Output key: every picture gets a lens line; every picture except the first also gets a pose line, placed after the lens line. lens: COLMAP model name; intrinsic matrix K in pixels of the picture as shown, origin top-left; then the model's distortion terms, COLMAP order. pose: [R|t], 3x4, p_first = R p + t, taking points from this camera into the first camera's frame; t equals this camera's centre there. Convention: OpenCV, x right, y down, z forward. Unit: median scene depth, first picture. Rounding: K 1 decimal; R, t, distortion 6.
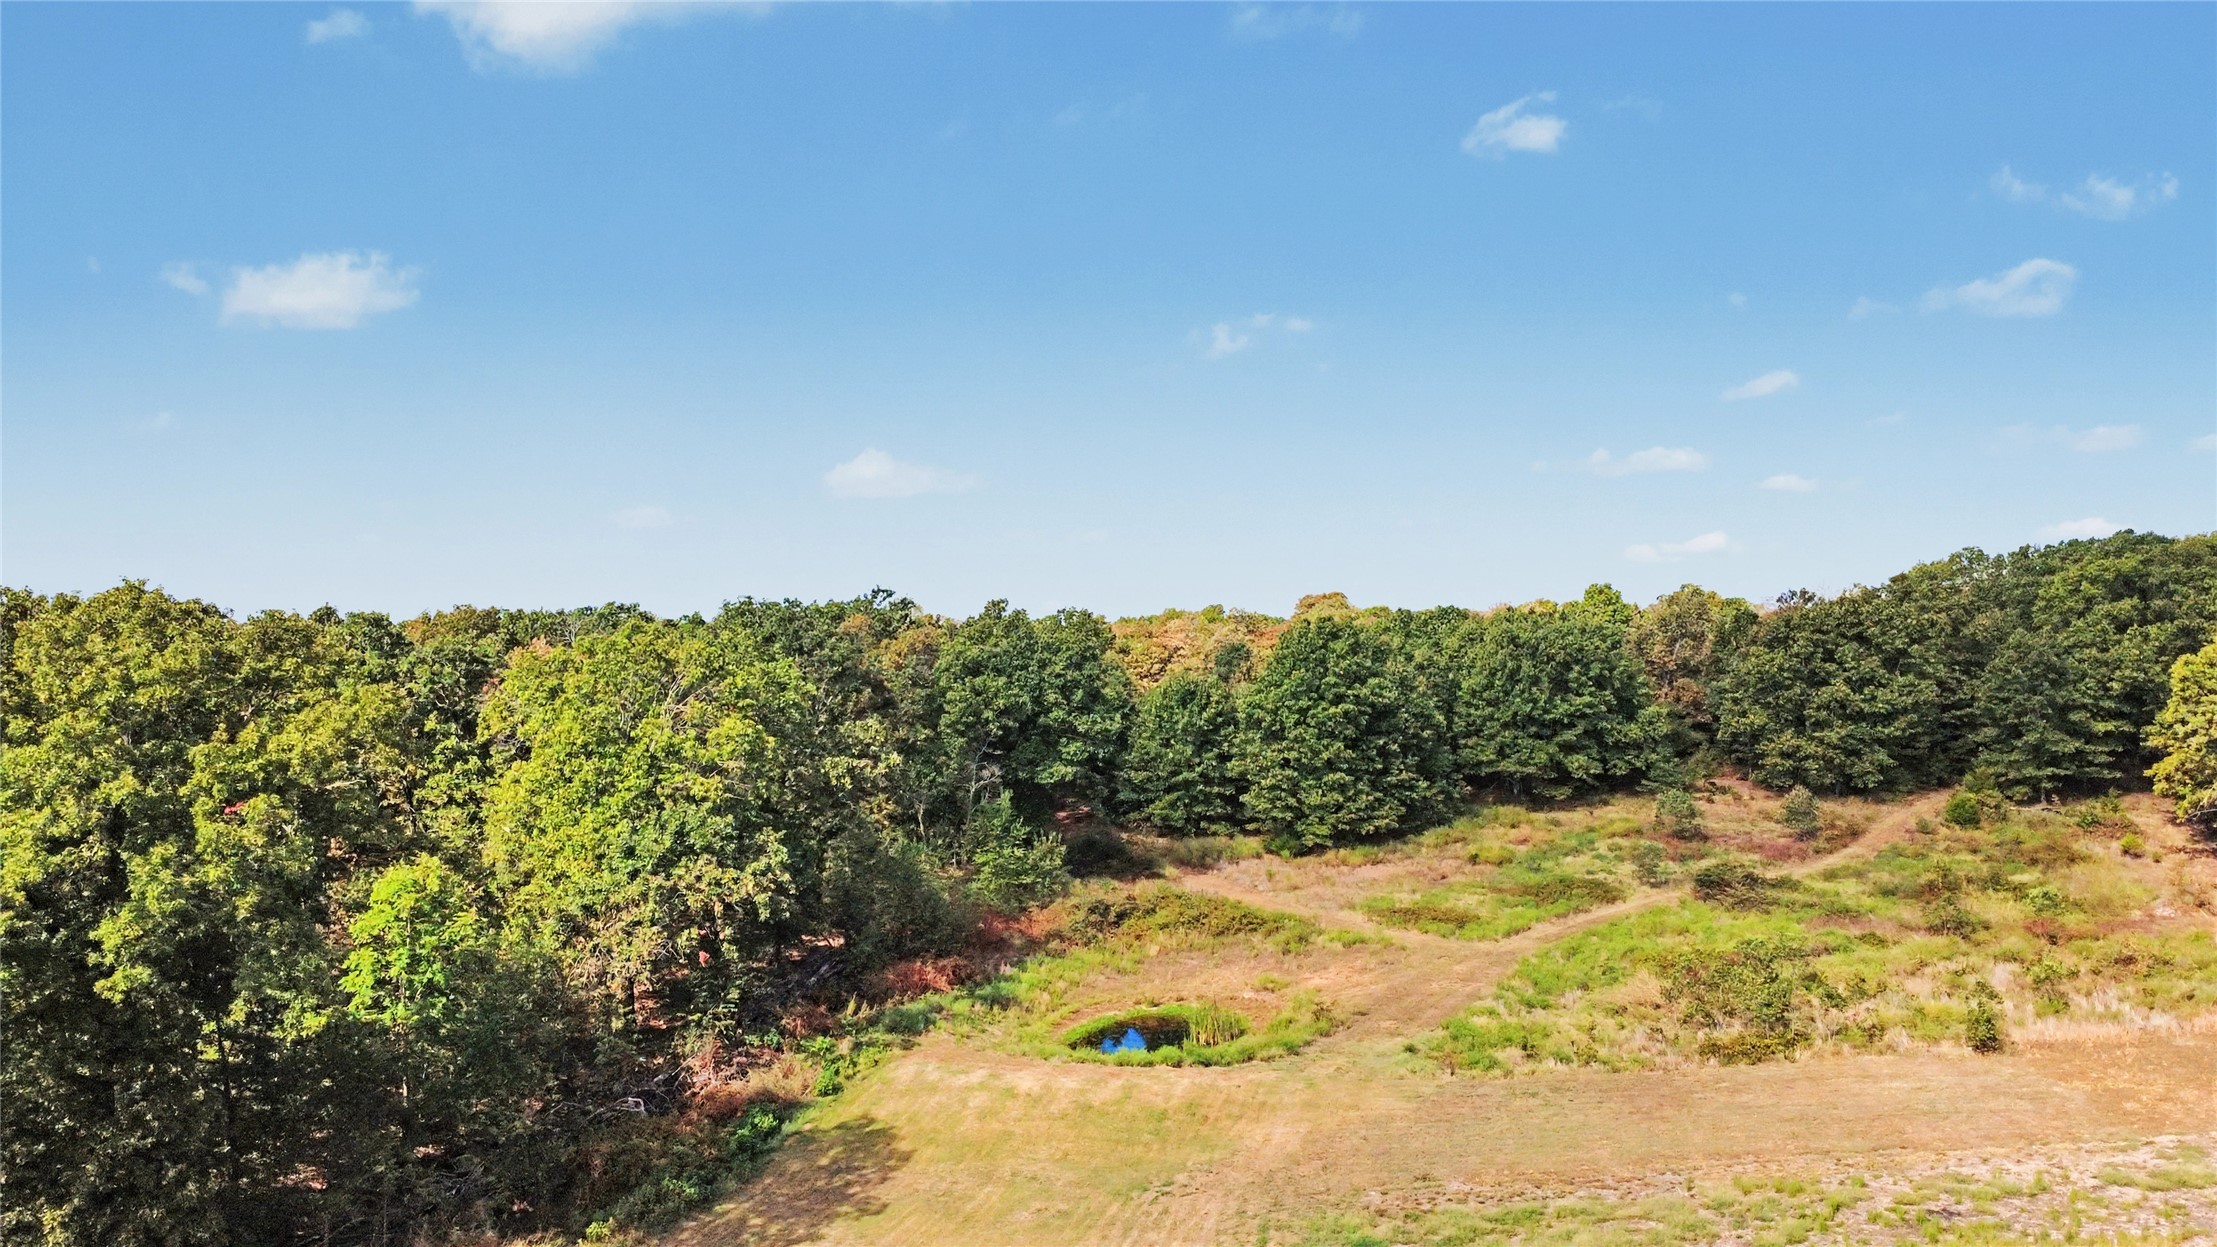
lens RADIAL K [[1629.1, 0, 1107.0], [0, 1629.1, 622.2], [0, 0, 1]] dist [0.000968, 0.005122]
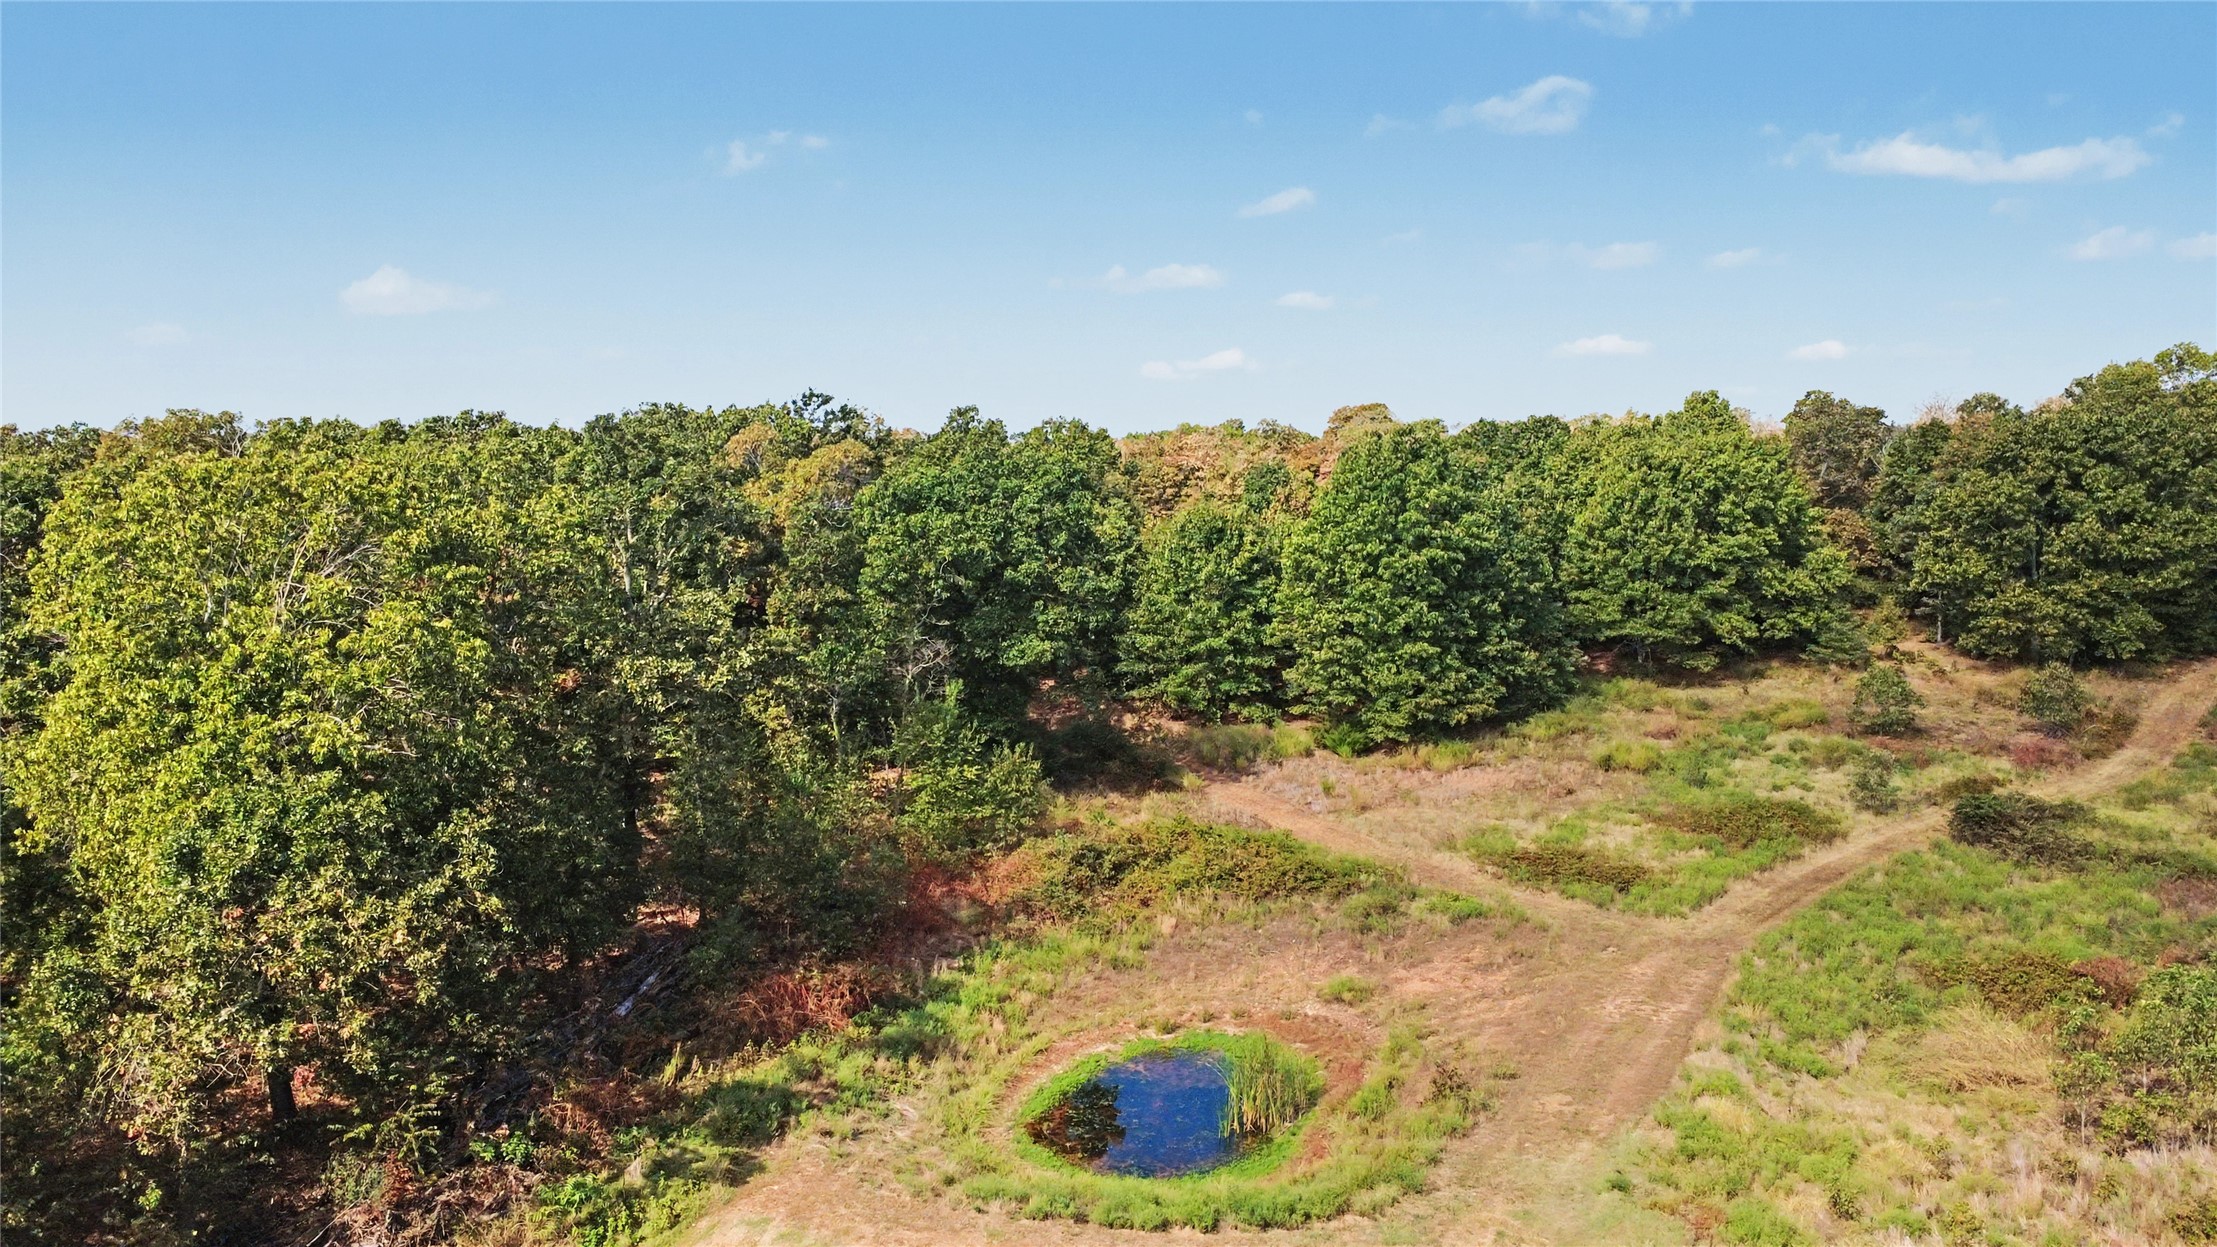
lens RADIAL K [[1629.1, 0, 1121.3], [0, 1629.1, 629.6], [0, 0, 1]] dist [0.000968, 0.005122]
pose [[0.999997, 0.000287, 0.002418, 0.006373], [-0.000566, 0.993270, 0.115819, 0.001954], [-0.002368, -0.115820, 0.993267, 0.278060]]
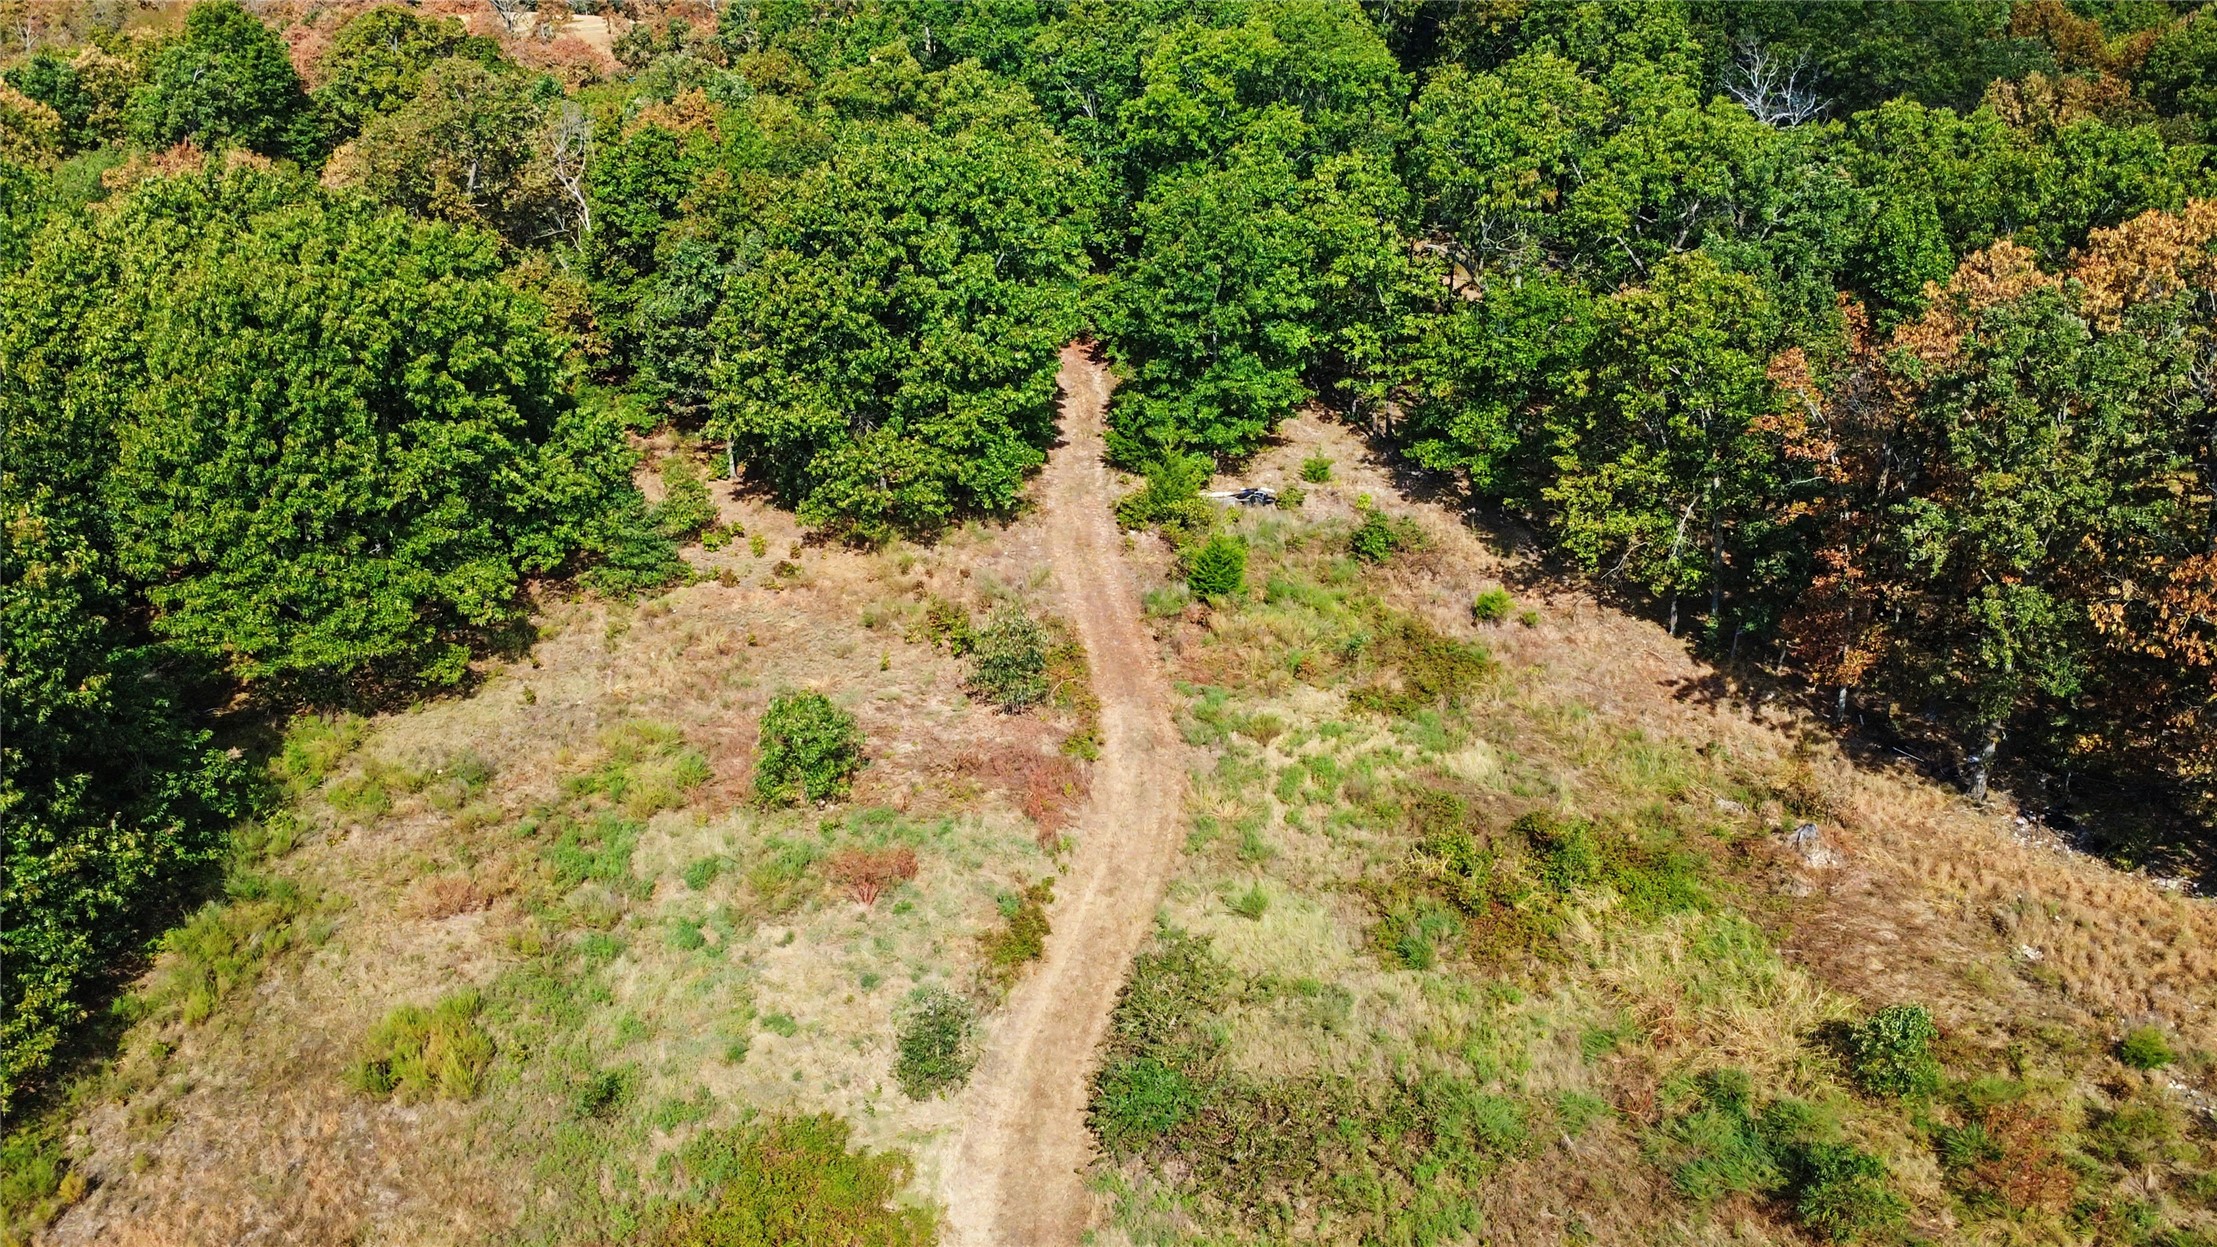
lens RADIAL K [[1629.1, 0, 1112.5], [0, 1629.1, 621.4], [0, 0, 1]] dist [0.000968, 0.005122]
pose [[0.660722, -0.286951, 0.693618, 0.112898], [-0.006791, 0.921723, 0.387788, -0.079511], [-0.750600, -0.260931, 0.607054, 0.681543]]
